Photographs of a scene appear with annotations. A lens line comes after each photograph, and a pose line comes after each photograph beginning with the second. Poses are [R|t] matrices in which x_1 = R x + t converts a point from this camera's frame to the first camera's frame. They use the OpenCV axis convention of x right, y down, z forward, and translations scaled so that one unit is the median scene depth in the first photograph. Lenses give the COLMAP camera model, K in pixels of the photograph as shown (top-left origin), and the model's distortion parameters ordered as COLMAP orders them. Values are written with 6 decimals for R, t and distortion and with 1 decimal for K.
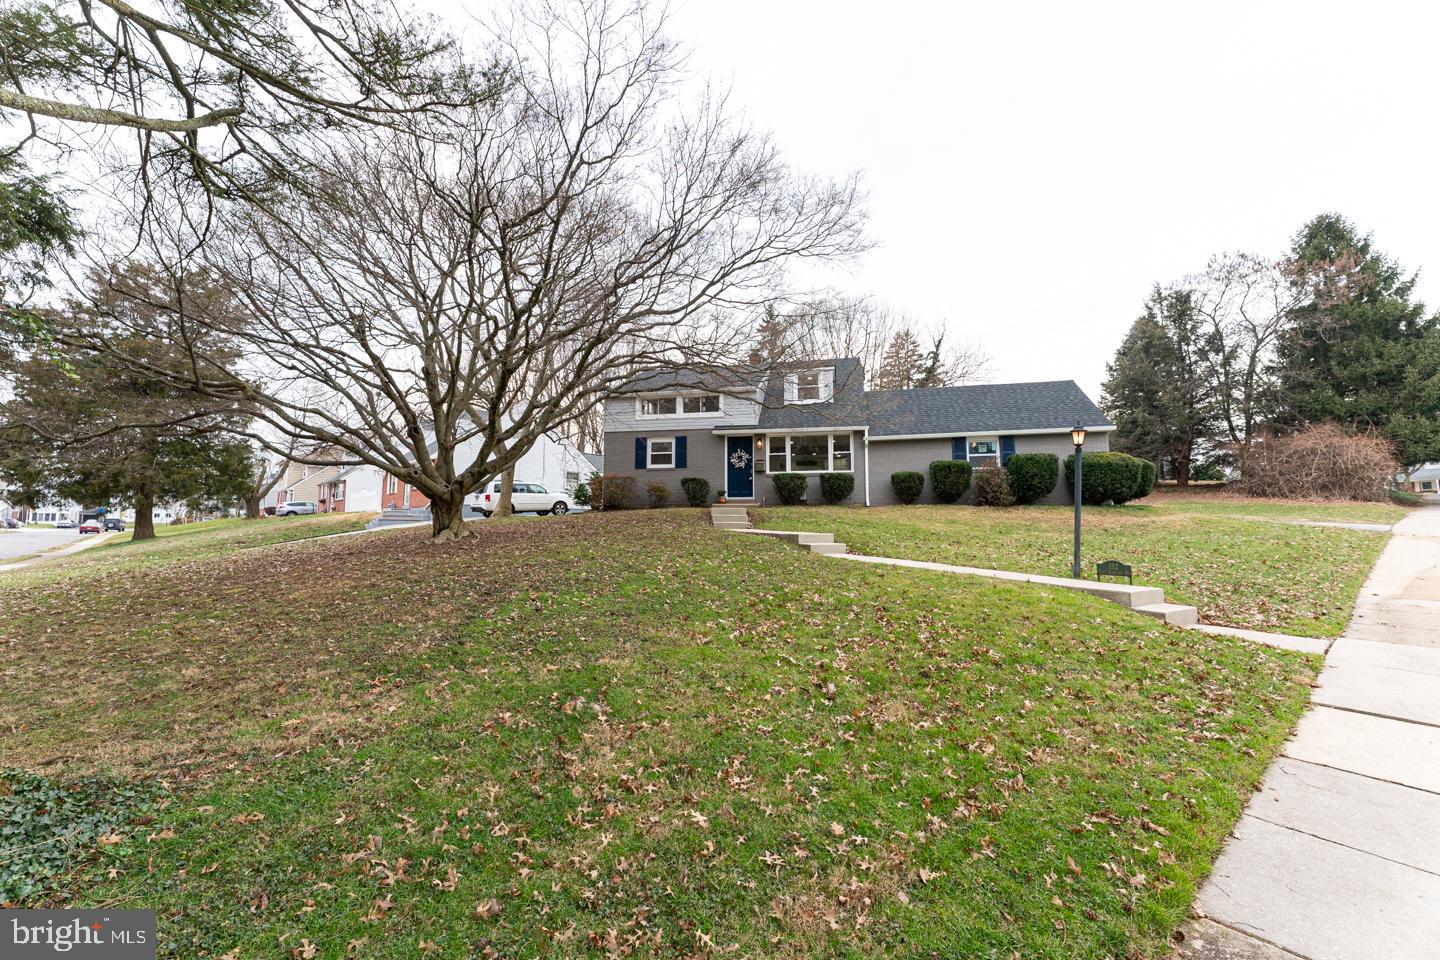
lens RADIAL K [[584.1, 0, 719.5], [0, 584.1, 486.8], [0, 0, 1]] dist [0.015240, -0.000338]
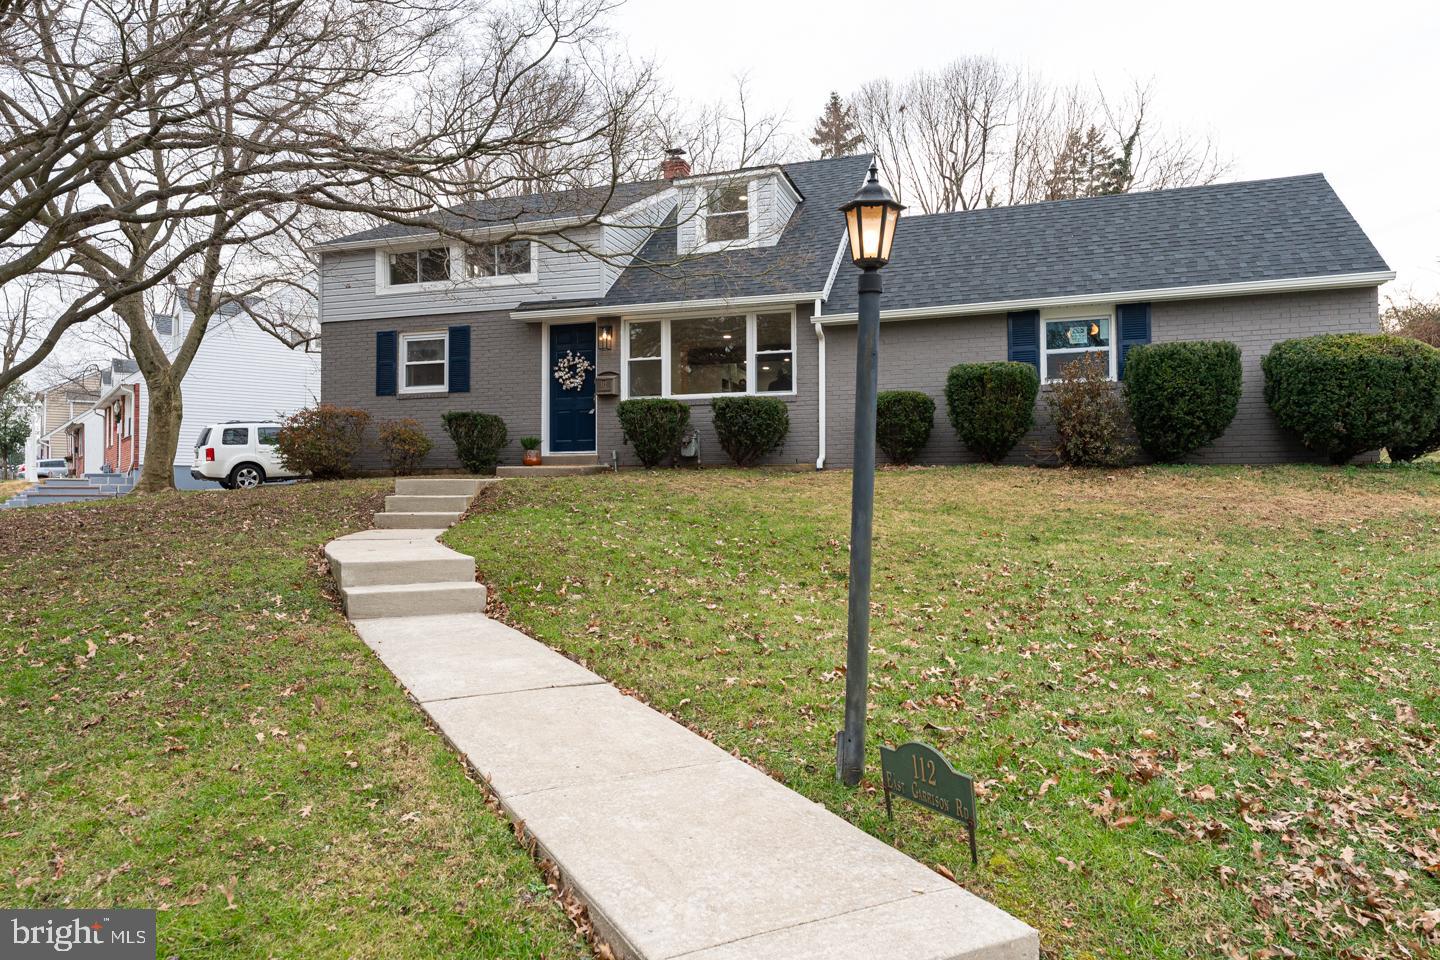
lens RADIAL K [[949.8, 0, 723.8], [0, 949.8, 474.5], [0, 0, 1]] dist [0.003447, 0.000508]
pose [[0.992624, -0.006331, -0.121070, 0.251353], [0.012431, 0.998687, 0.049695, -0.000262], [0.120597, -0.050834, 0.991399, 0.242151]]
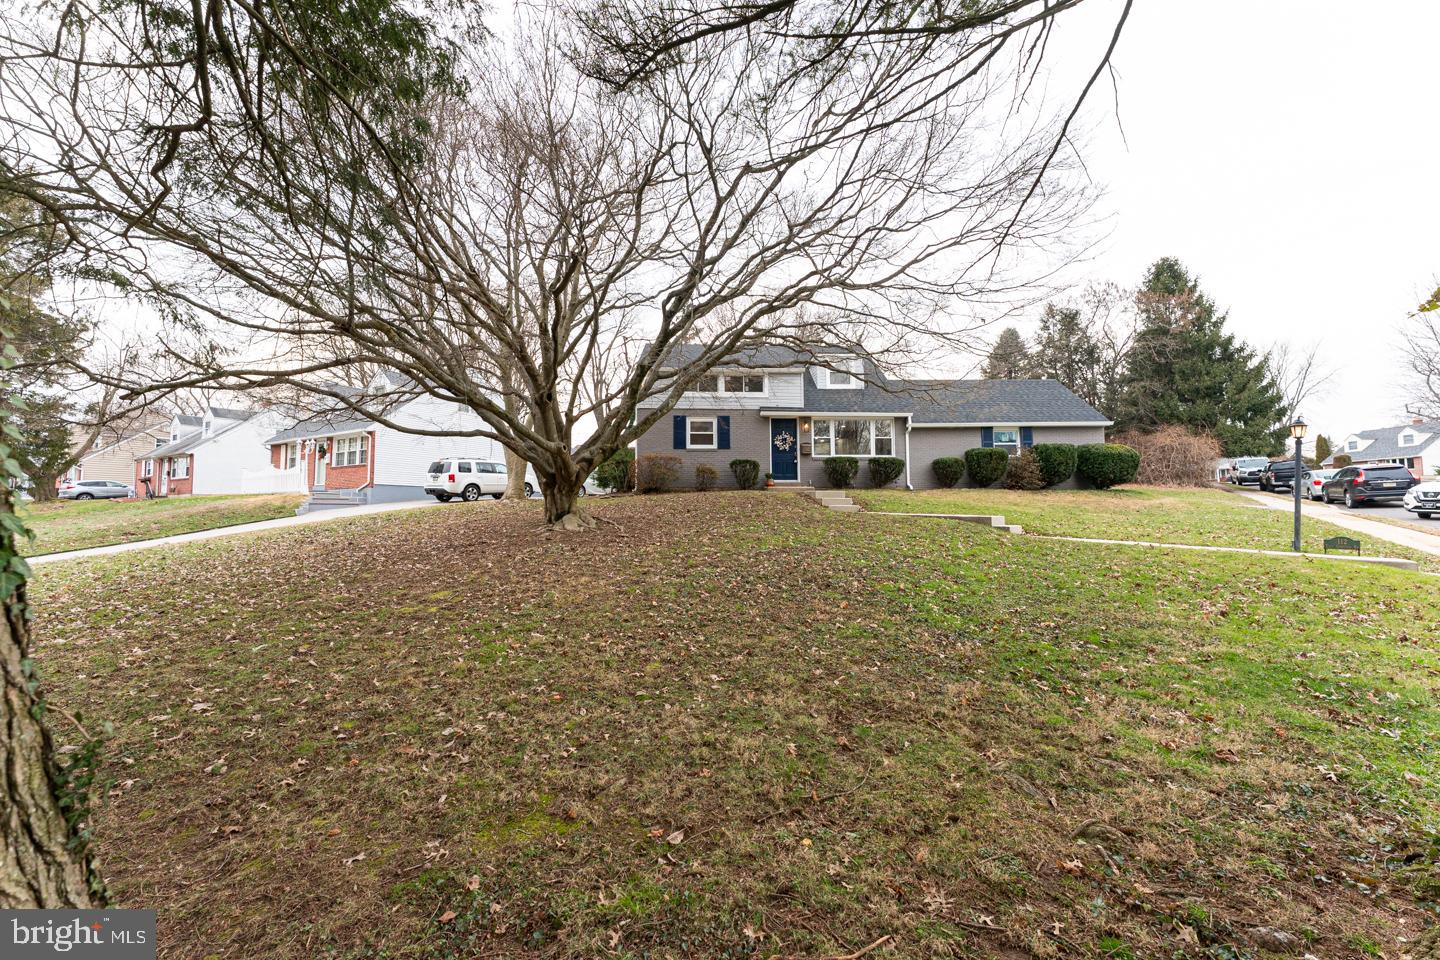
lens RADIAL K [[584.1, 0, 719.7], [0, 584.1, 485.8], [0, 0, 1]] dist [0.015240, -0.000338]
pose [[0.962391, 0.006119, 0.271601, -0.337996], [-0.013277, 0.999611, 0.024526, 0.004648], [-0.271345, -0.027209, 0.962097, 0.076547]]
